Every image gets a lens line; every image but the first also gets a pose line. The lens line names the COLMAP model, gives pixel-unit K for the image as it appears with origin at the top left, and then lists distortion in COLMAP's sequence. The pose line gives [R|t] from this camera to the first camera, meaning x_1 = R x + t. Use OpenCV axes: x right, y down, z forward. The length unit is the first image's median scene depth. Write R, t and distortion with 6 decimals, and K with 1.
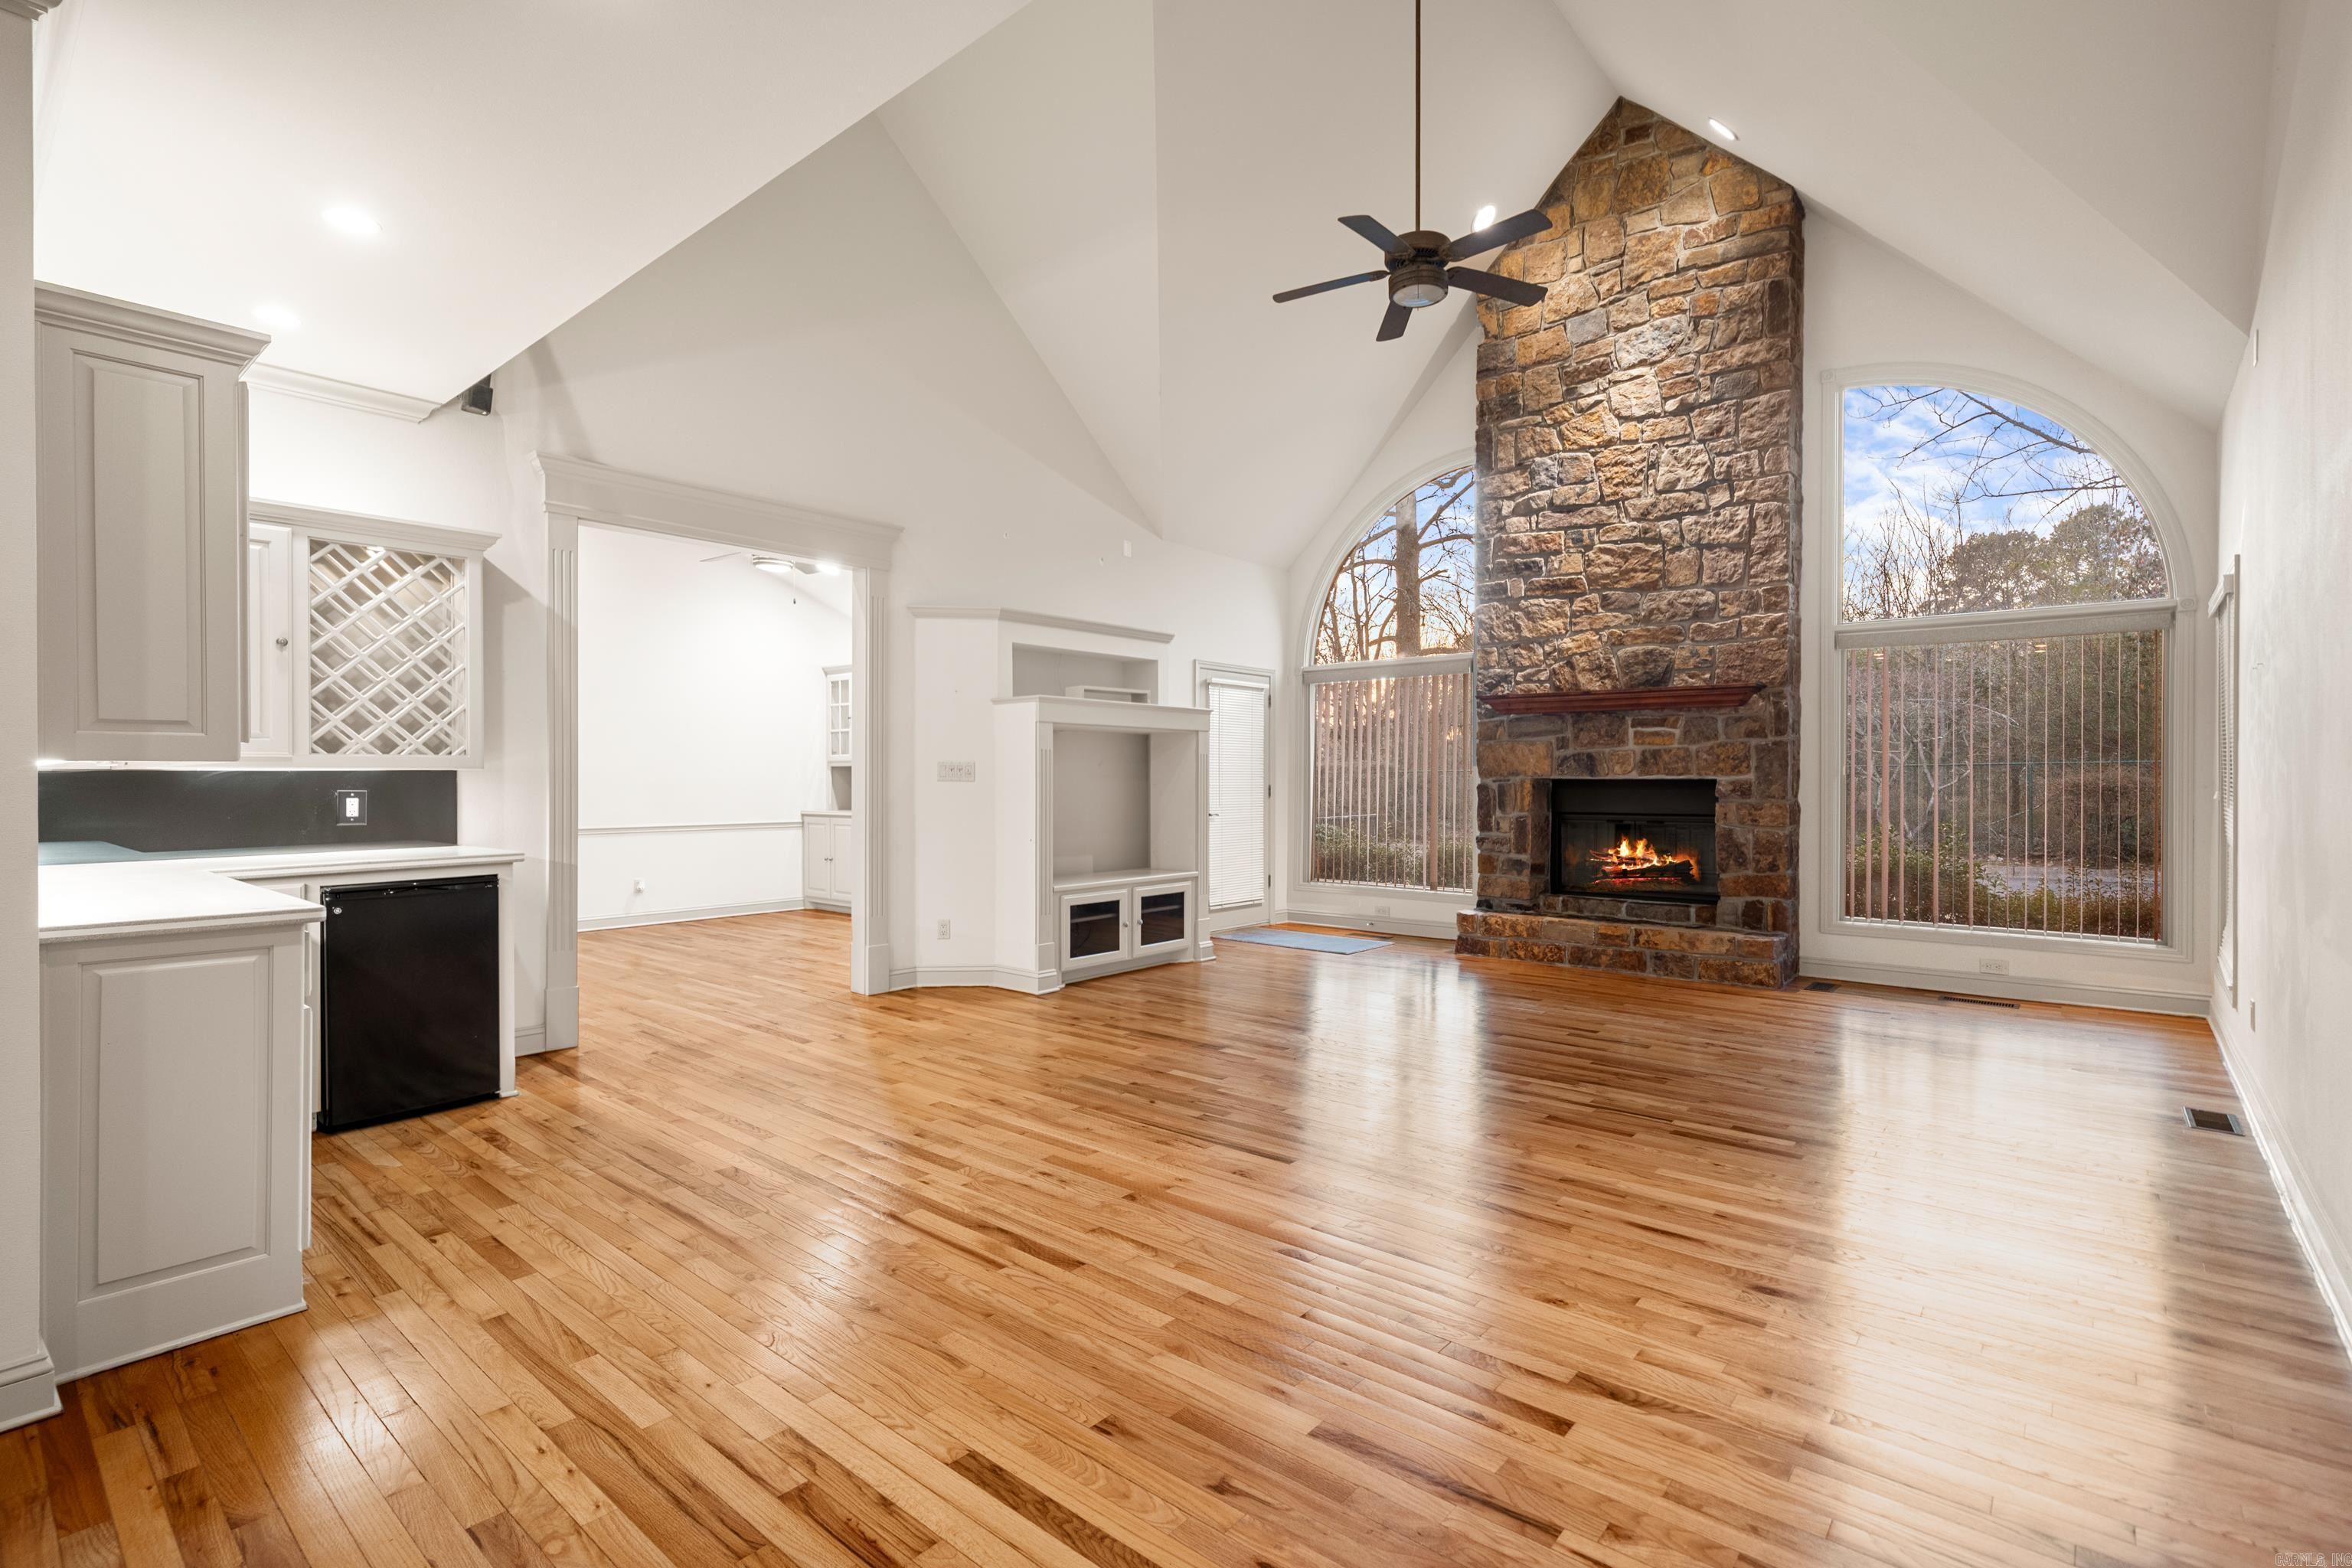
lens RADIAL K [[1075.9, 0, 1176.0], [0, 1075.9, 784.0], [0, 0, 1]] dist [0.000980, 0.000252]
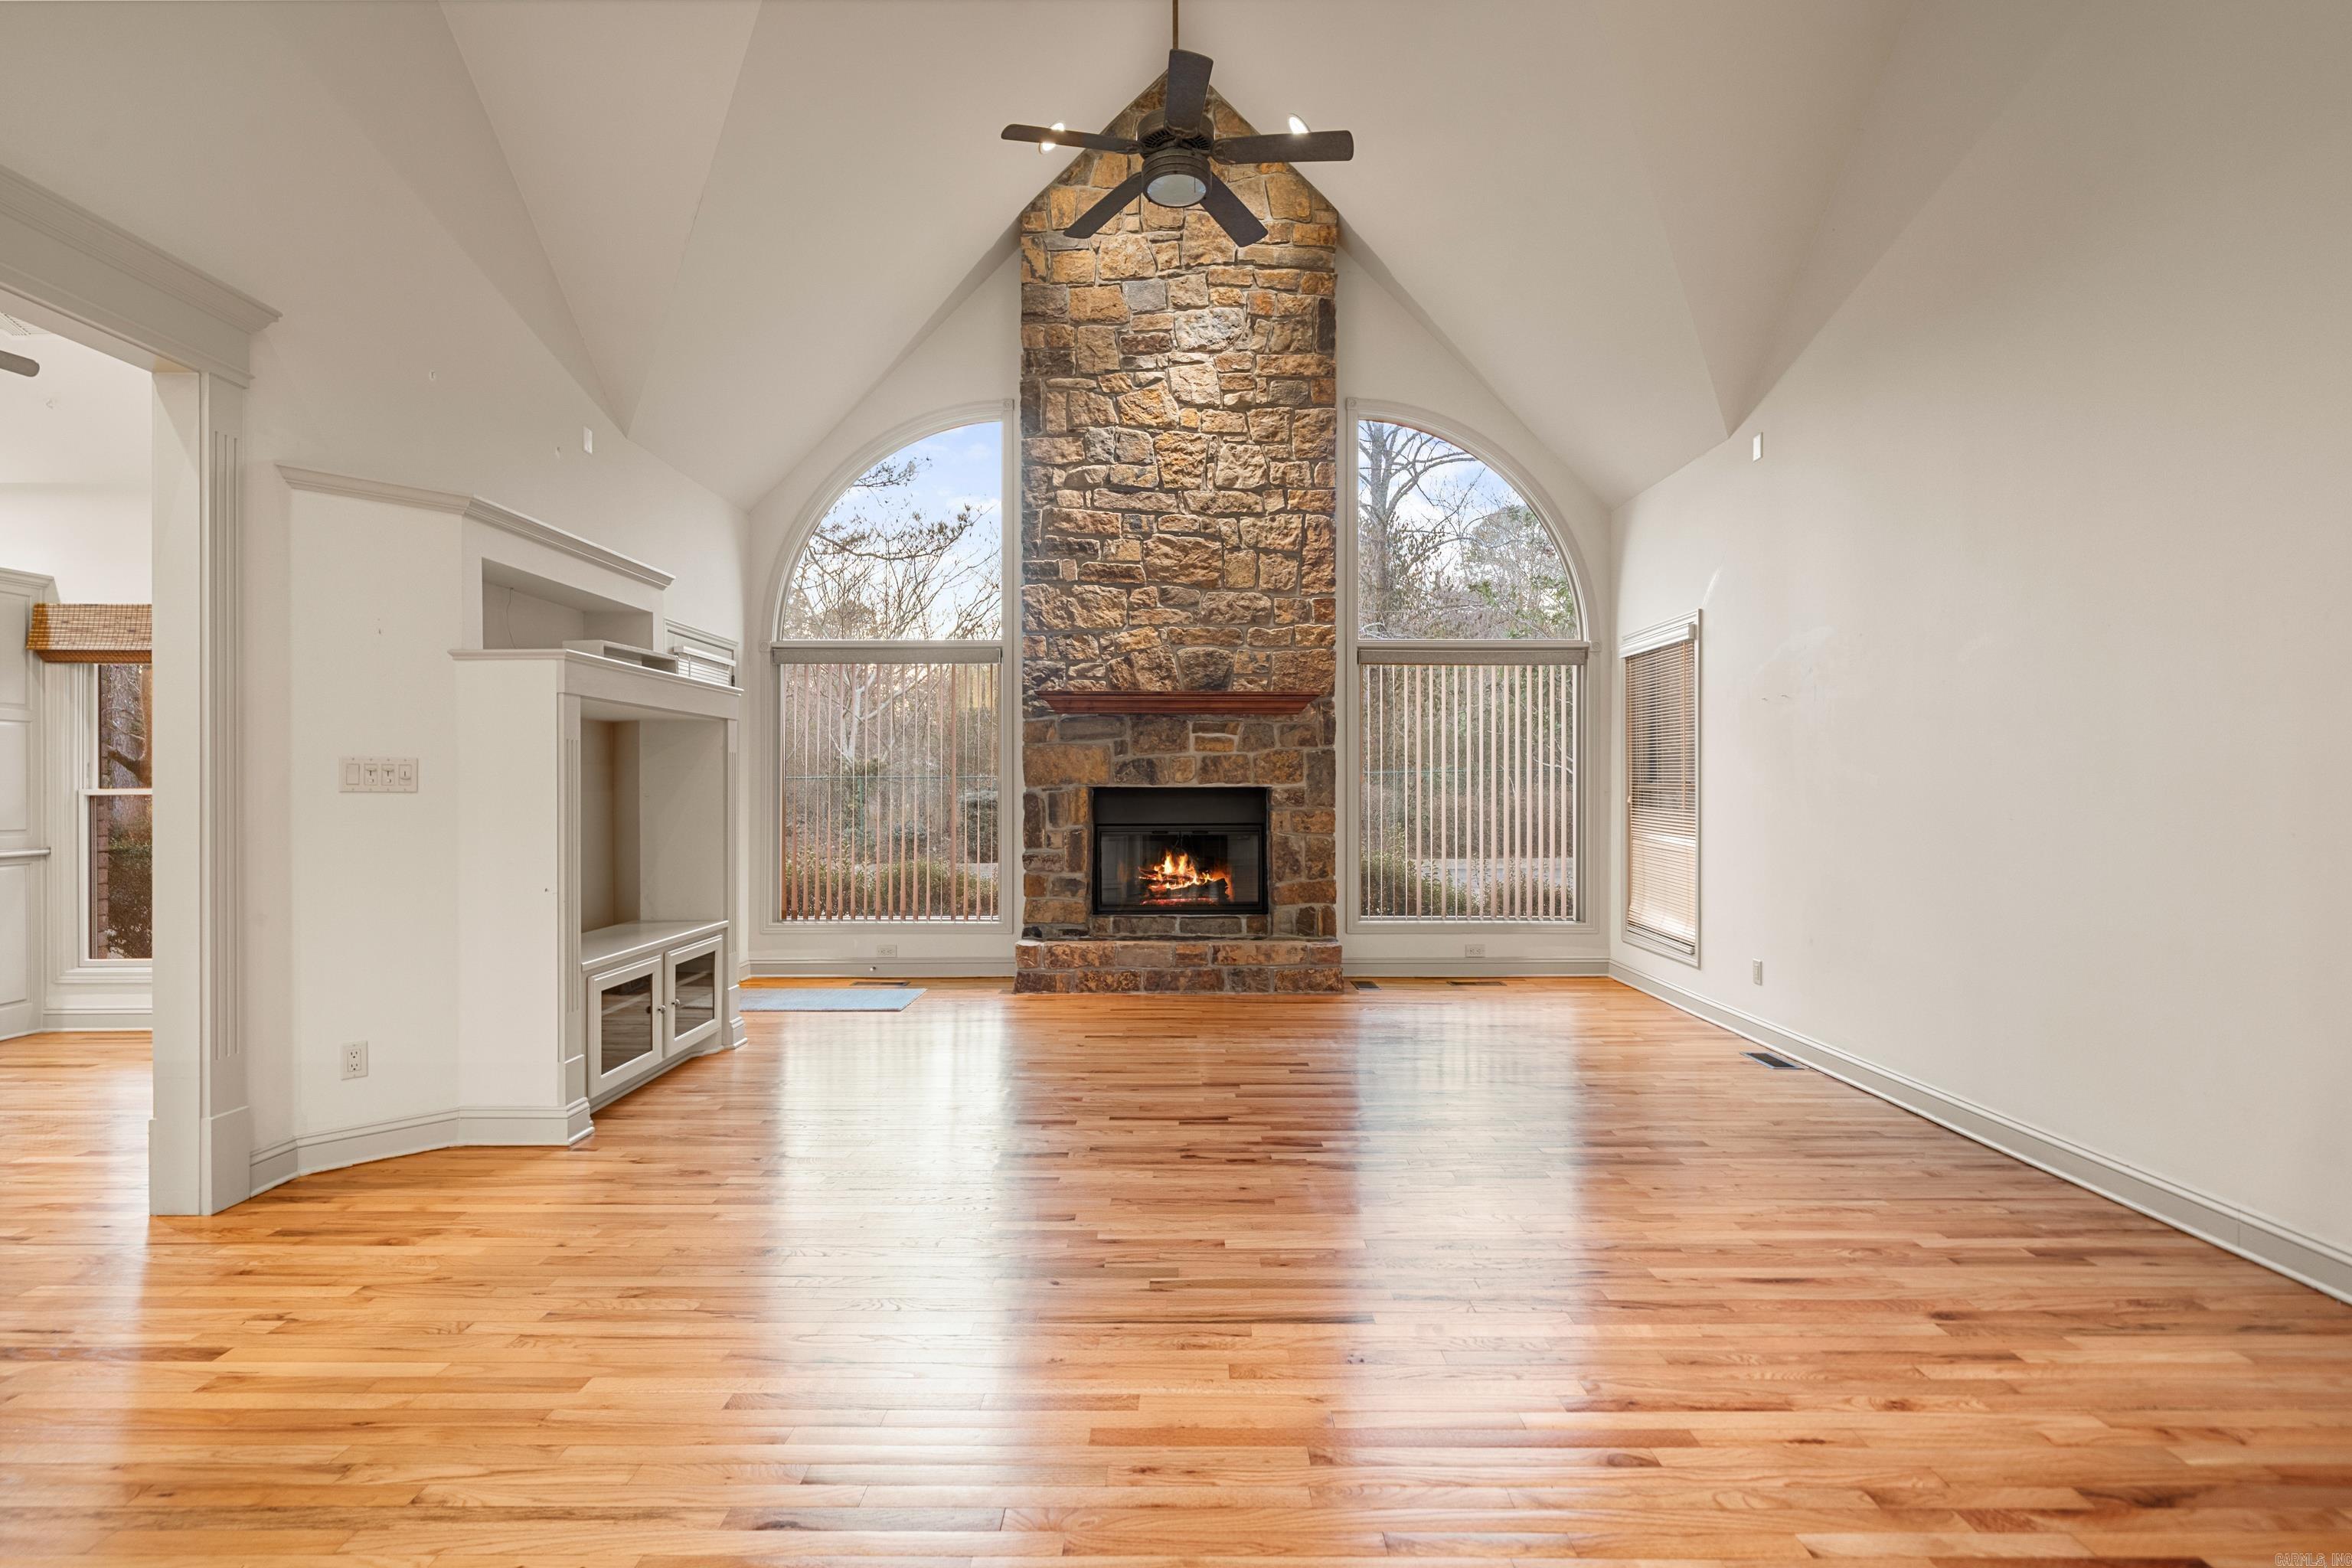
lens RADIAL K [[1146.4, 0, 1174.3], [0, 1146.4, 791.7], [0, 0, 1]] dist [0.000790, 0.000798]
pose [[0.766491, -0.003975, 0.642242, -0.235803], [0.004722, 0.999989, 0.000552, -0.001211], [-0.642237, 0.002610, 0.766501, 0.241560]]
